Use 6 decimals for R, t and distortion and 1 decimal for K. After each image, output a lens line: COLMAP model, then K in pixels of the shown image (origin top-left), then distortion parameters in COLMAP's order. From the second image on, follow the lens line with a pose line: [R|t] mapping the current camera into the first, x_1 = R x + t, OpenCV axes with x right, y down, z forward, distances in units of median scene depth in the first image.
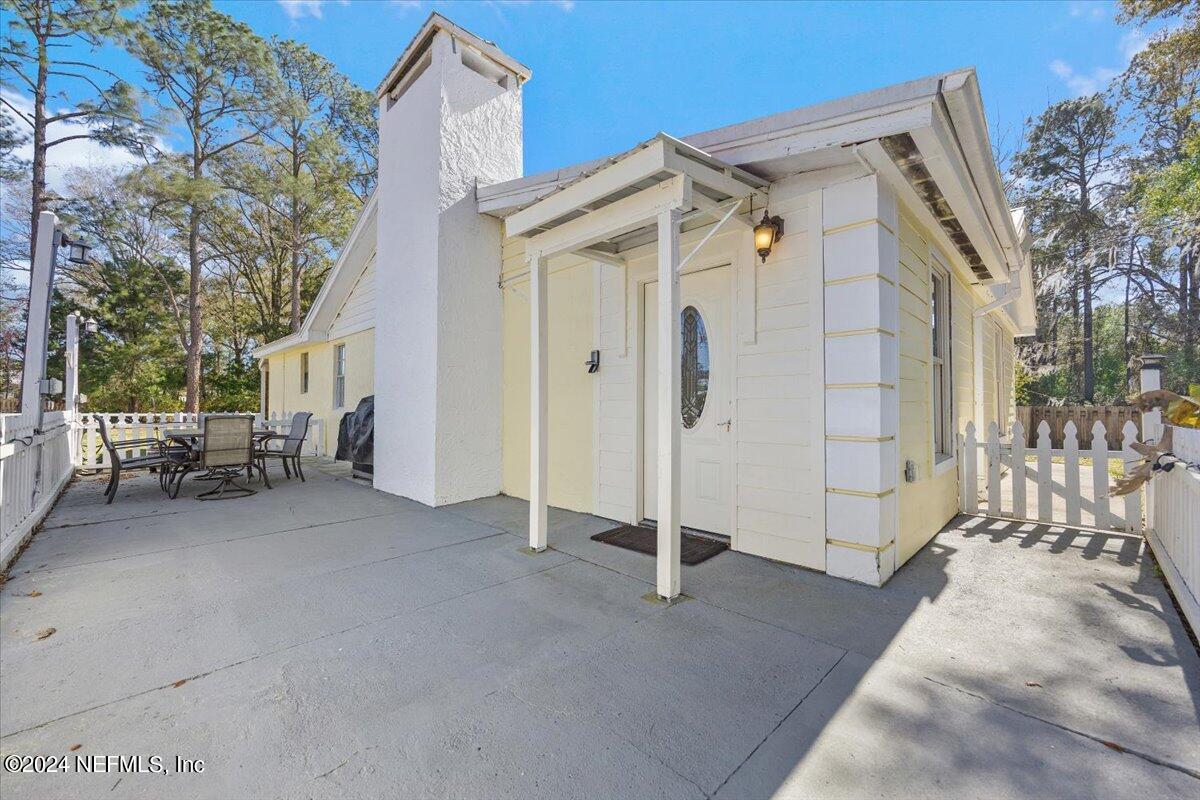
lens RADIAL K [[502.6, 0, 599.1], [0, 502.6, 391.0], [0, 0, 1]] dist [-0.002571, -0.000449]
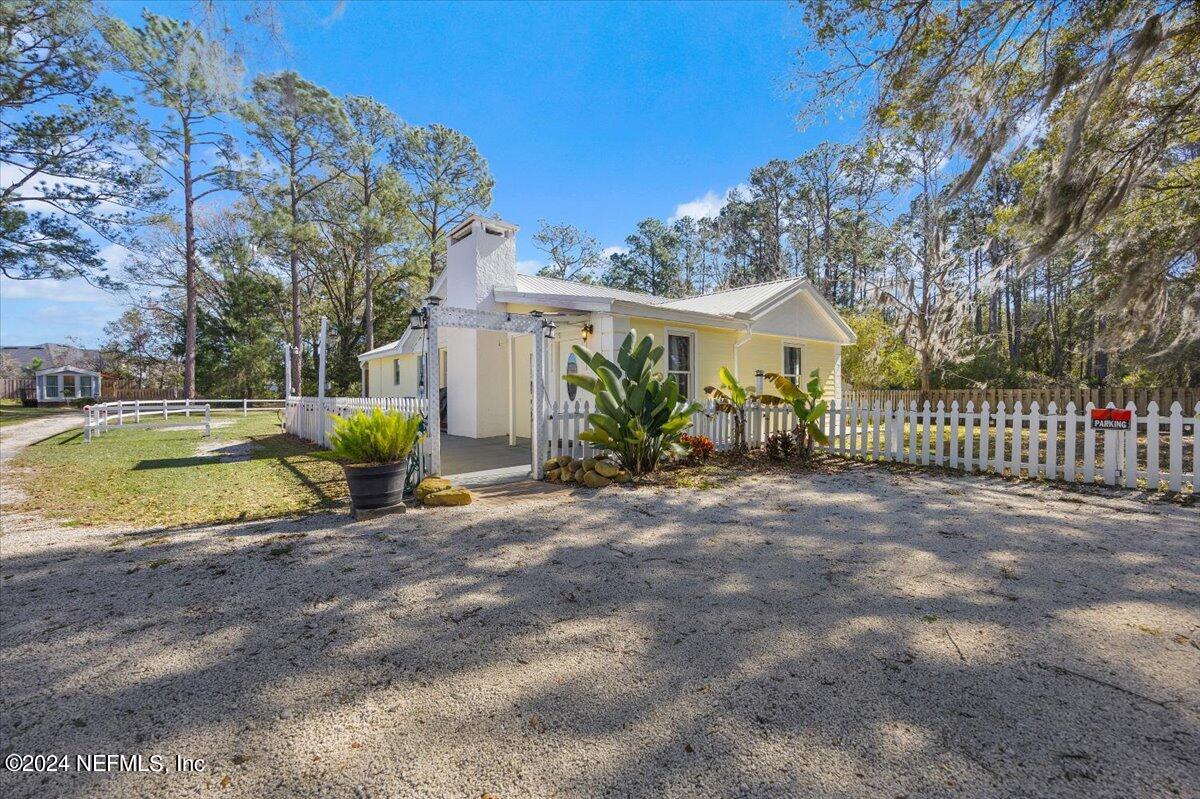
lens RADIAL K [[502.6, 0, 599.1], [0, 502.6, 390.5], [0, 0, 1]] dist [-0.002571, -0.000449]
pose [[0.996003, -0.007737, -0.088983, 0.079435], [0.010286, 0.999549, 0.028222, -0.007352], [0.088724, -0.029025, 0.995633, -0.223379]]
